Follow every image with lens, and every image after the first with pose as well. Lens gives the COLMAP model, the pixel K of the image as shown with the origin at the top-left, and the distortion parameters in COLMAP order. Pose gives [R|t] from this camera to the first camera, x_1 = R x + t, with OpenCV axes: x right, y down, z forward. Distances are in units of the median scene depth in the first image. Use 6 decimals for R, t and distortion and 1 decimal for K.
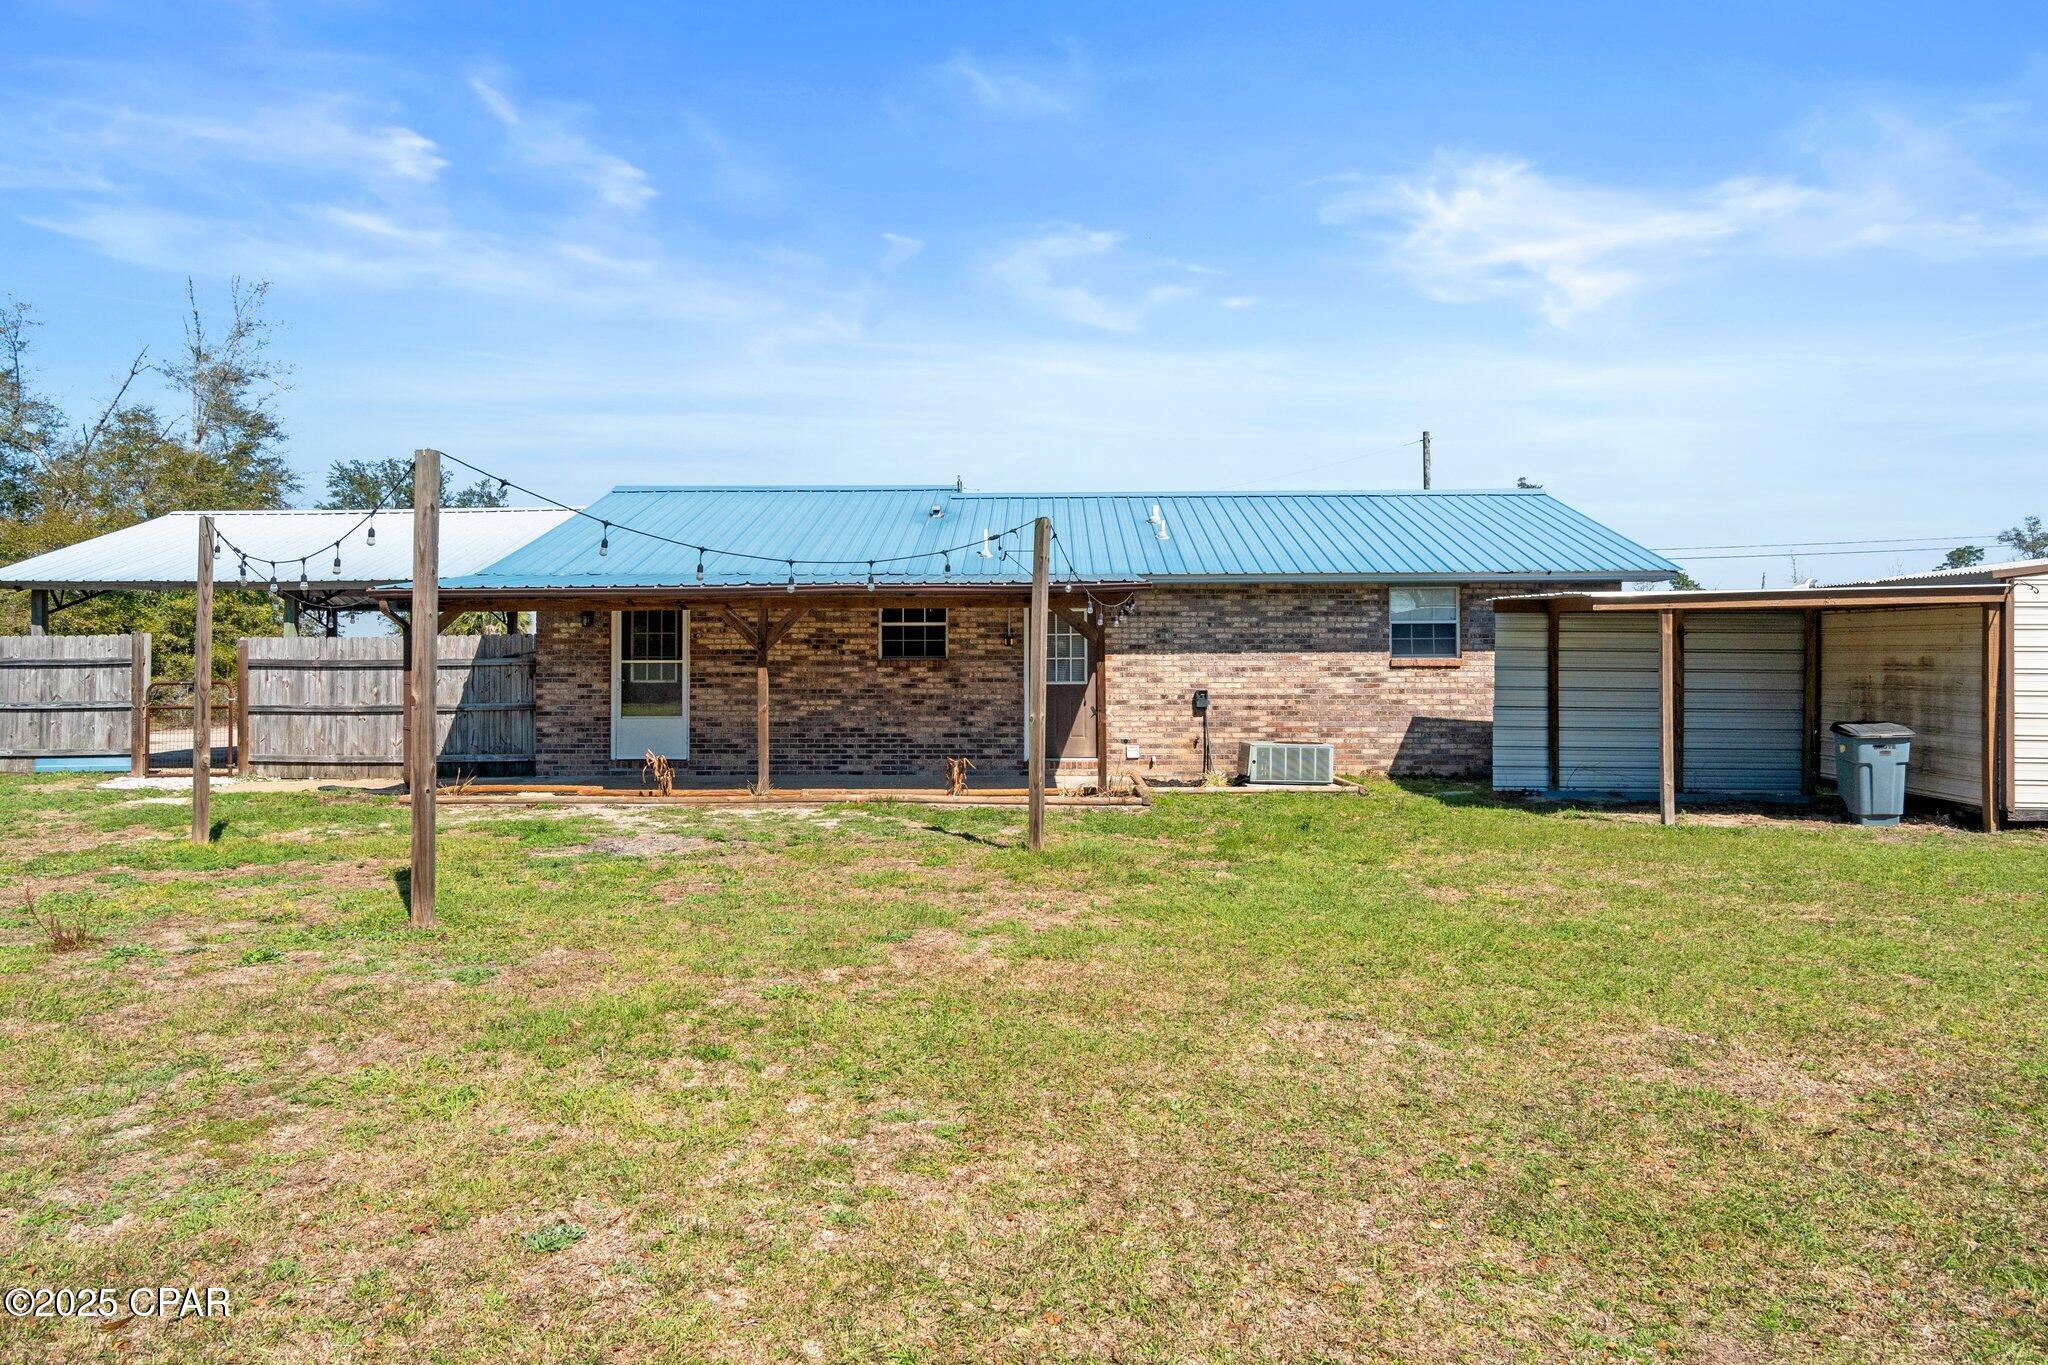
lens RADIAL K [[1295.8, 0, 1026.6], [0, 1295.8, 672.4], [0, 0, 1]] dist [0.000002, 0.000251]
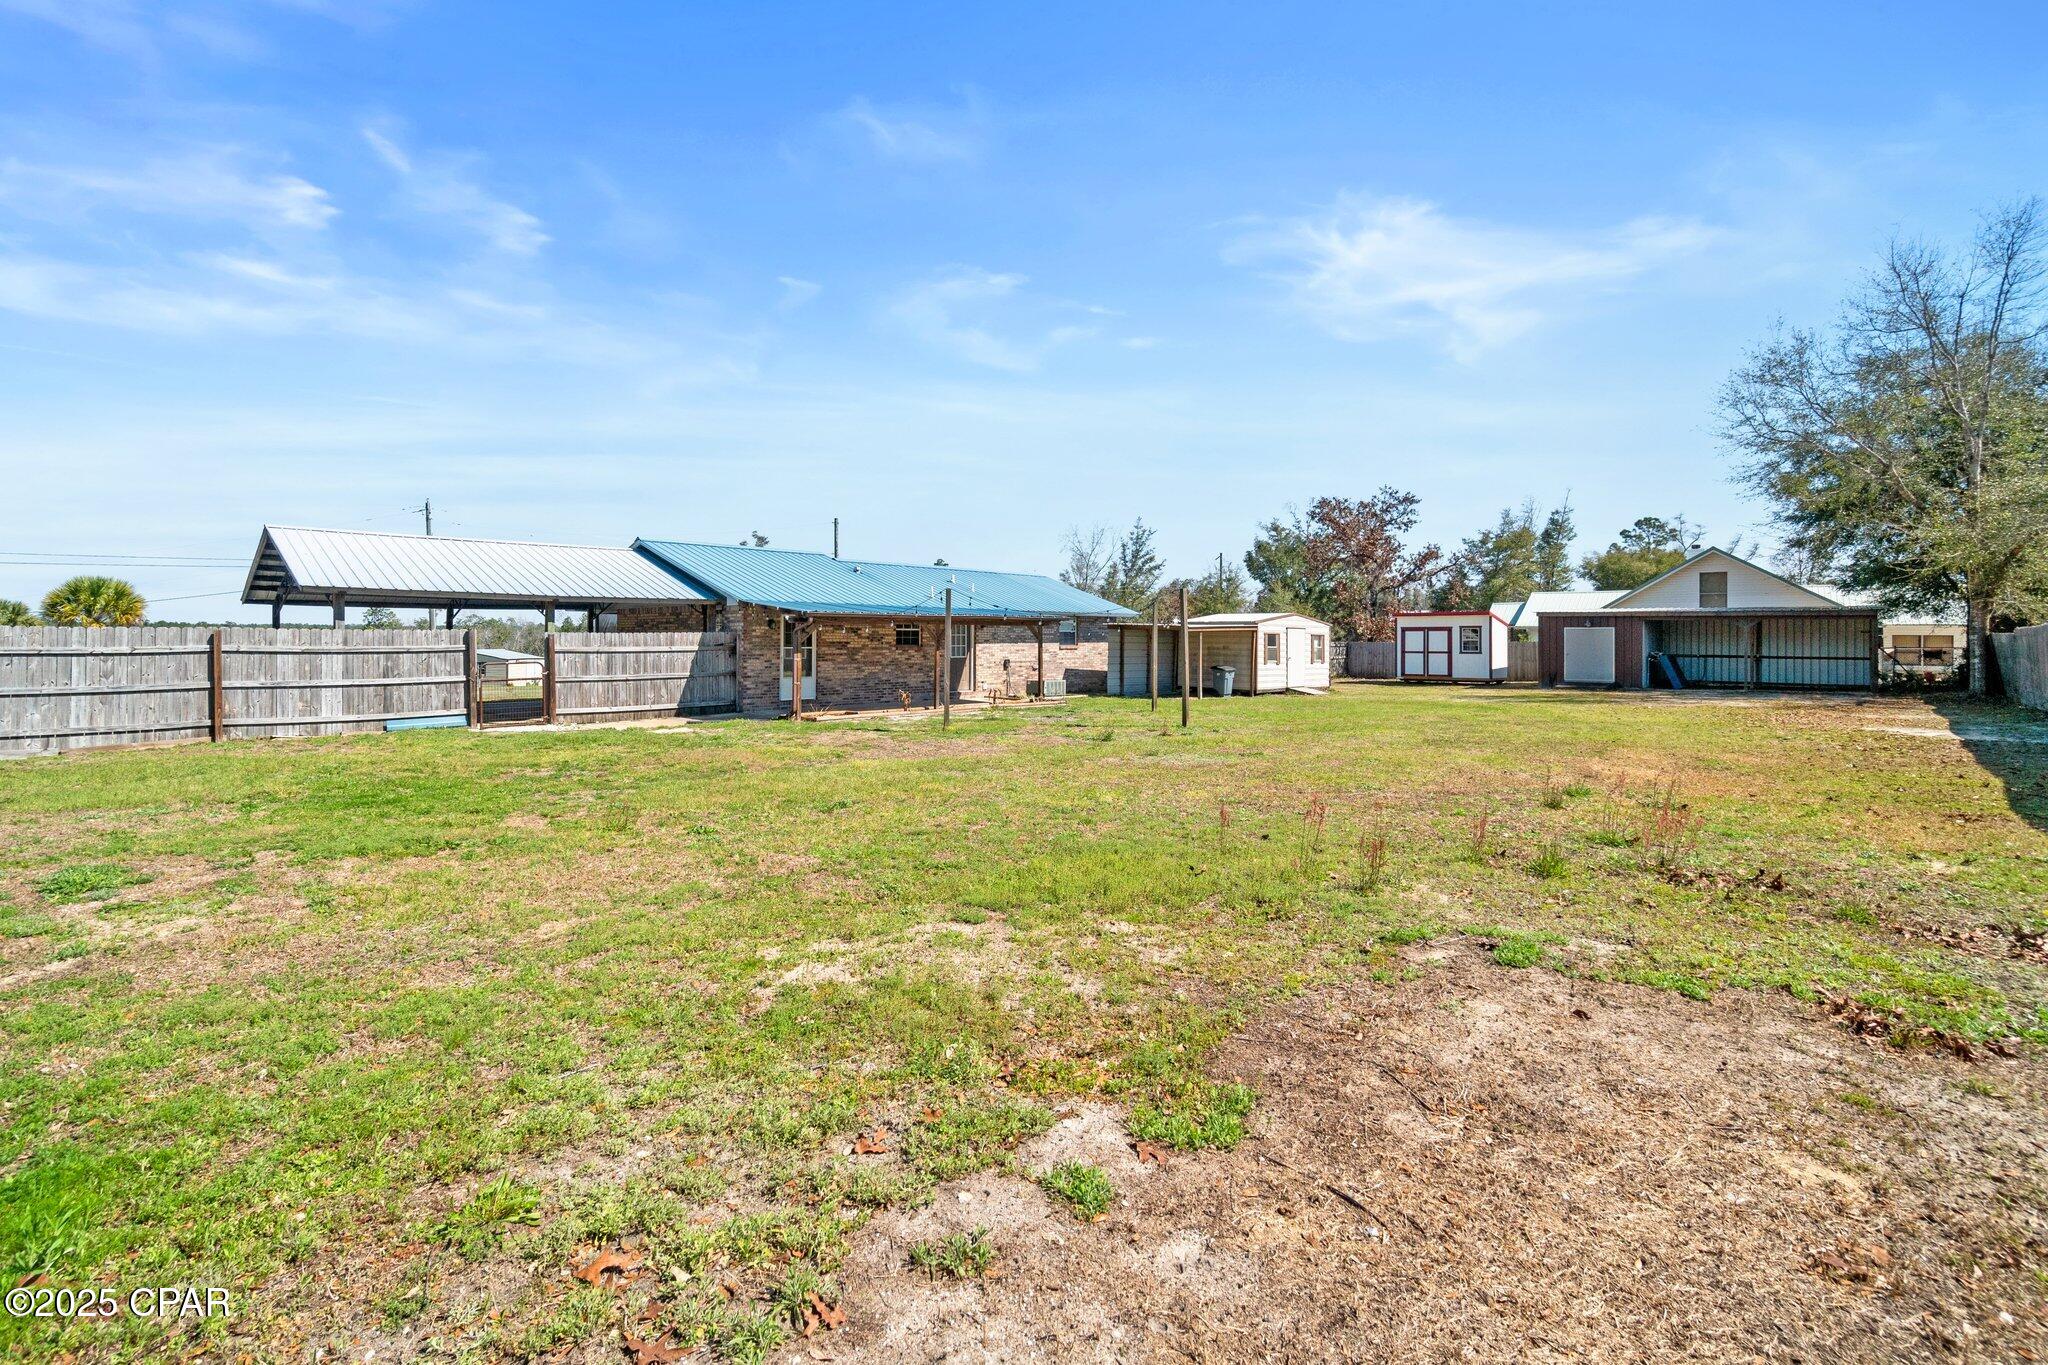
lens RADIAL K [[894.4, 0, 1037.0], [0, 894.4, 635.5], [0, 0, 1]] dist [-0.003786, 0.000080]
pose [[0.681024, 0.006370, 0.732233, -1.014092], [0.003754, 0.999919, -0.012190, -0.009202], [-0.732251, 0.011051, 0.680945, -0.145219]]
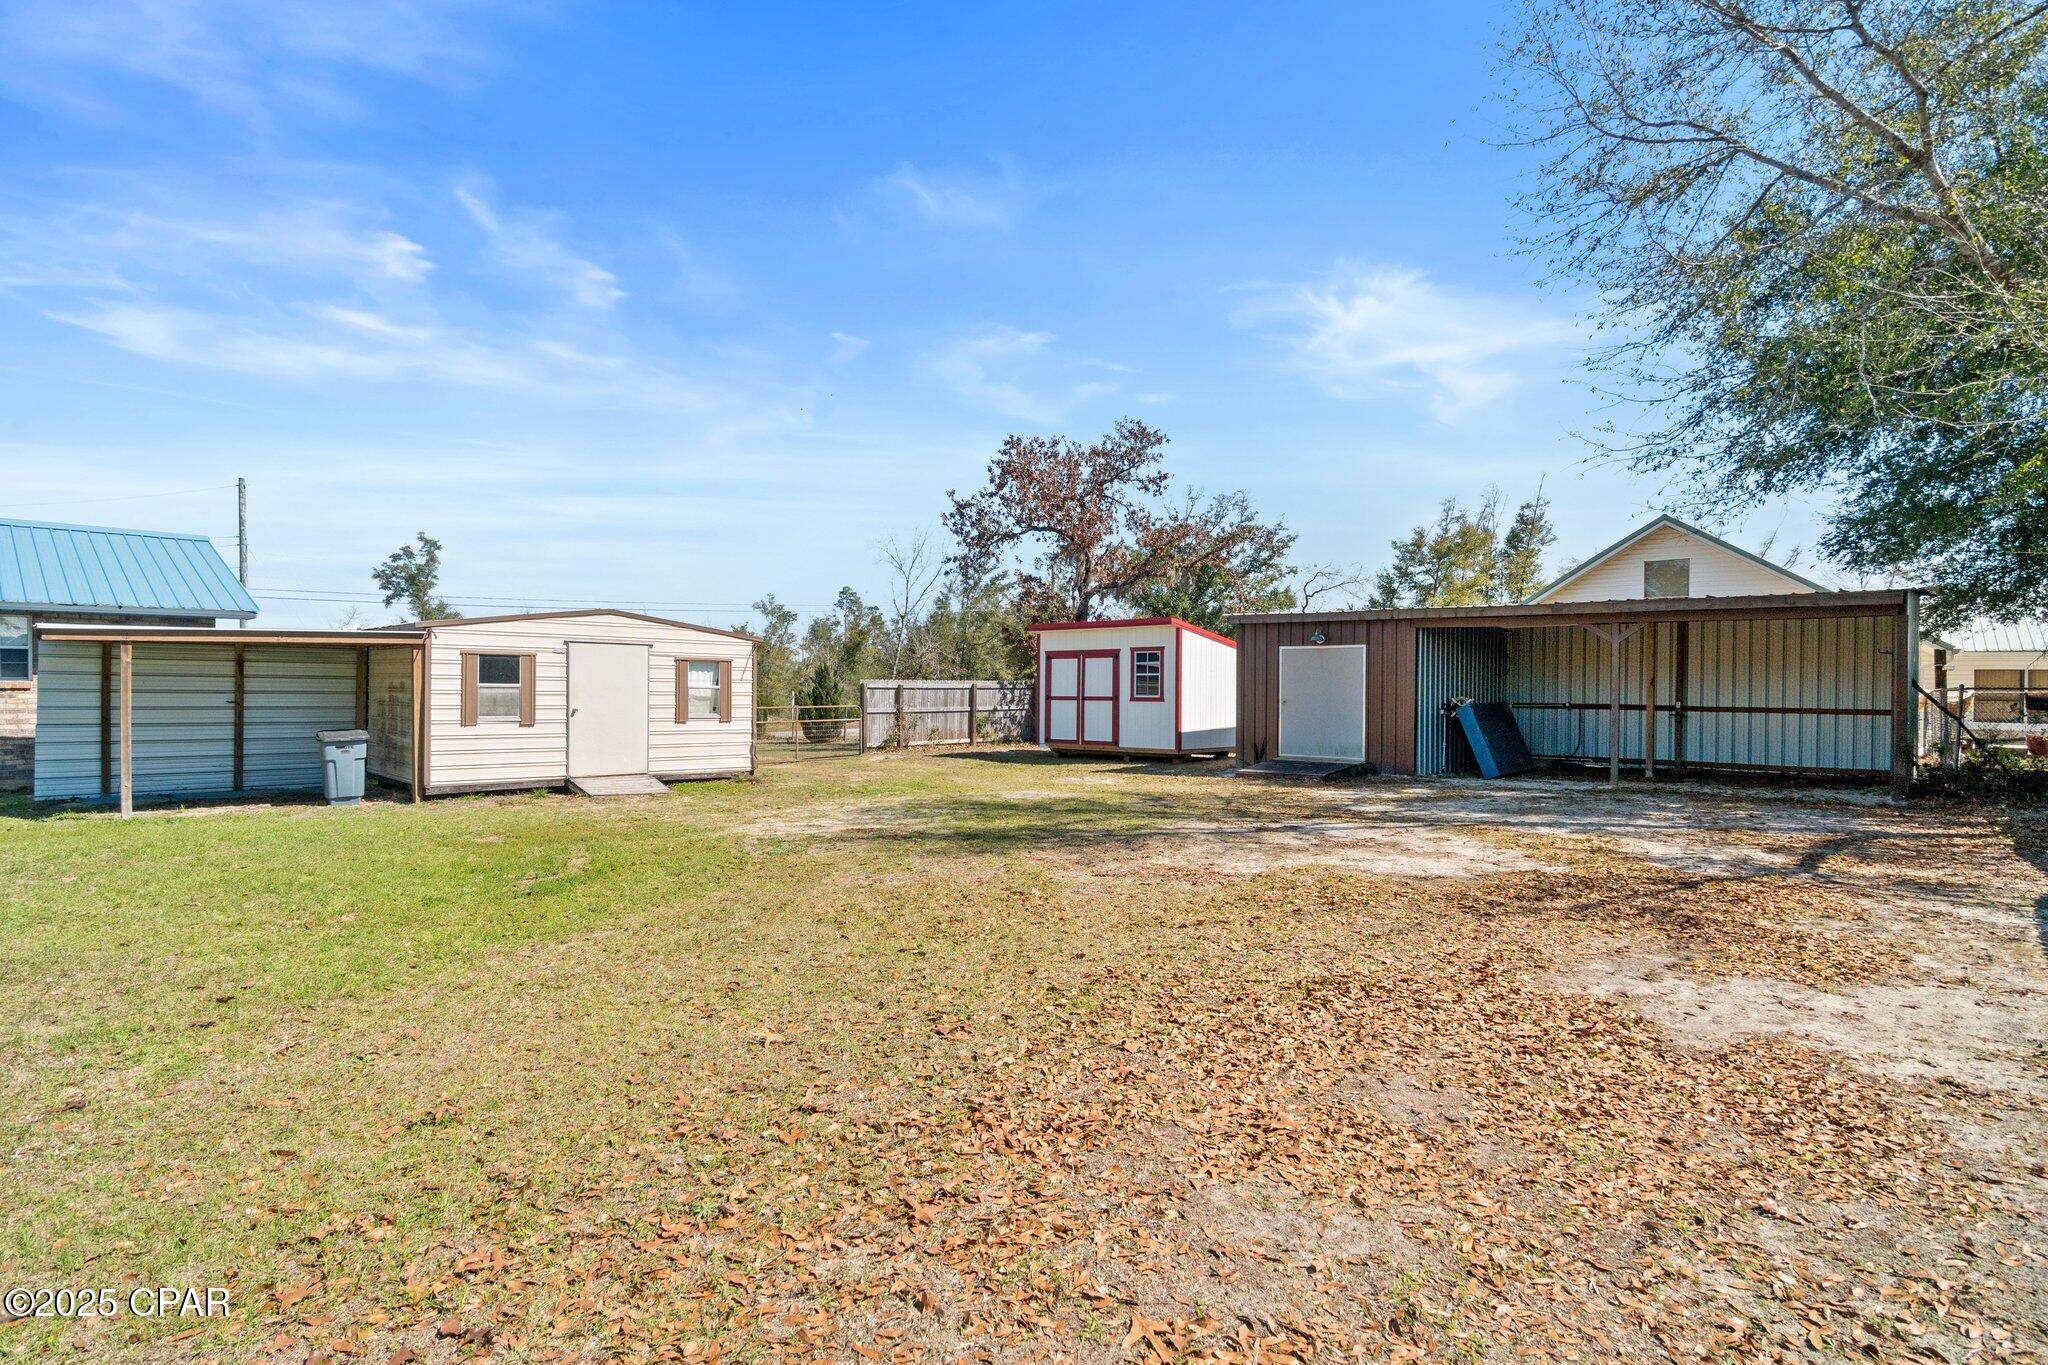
lens RADIAL K [[1017.8, 0, 1027.4], [0, 1017.8, 688.7], [0, 0, 1]] dist [-0.002094, 0.000591]
pose [[0.680299, 0.001068, 0.732934, 0.277111], [0.003144, 0.999985, -0.004374, 0.001907], [-0.732928, 0.005280, 0.680286, -0.194525]]
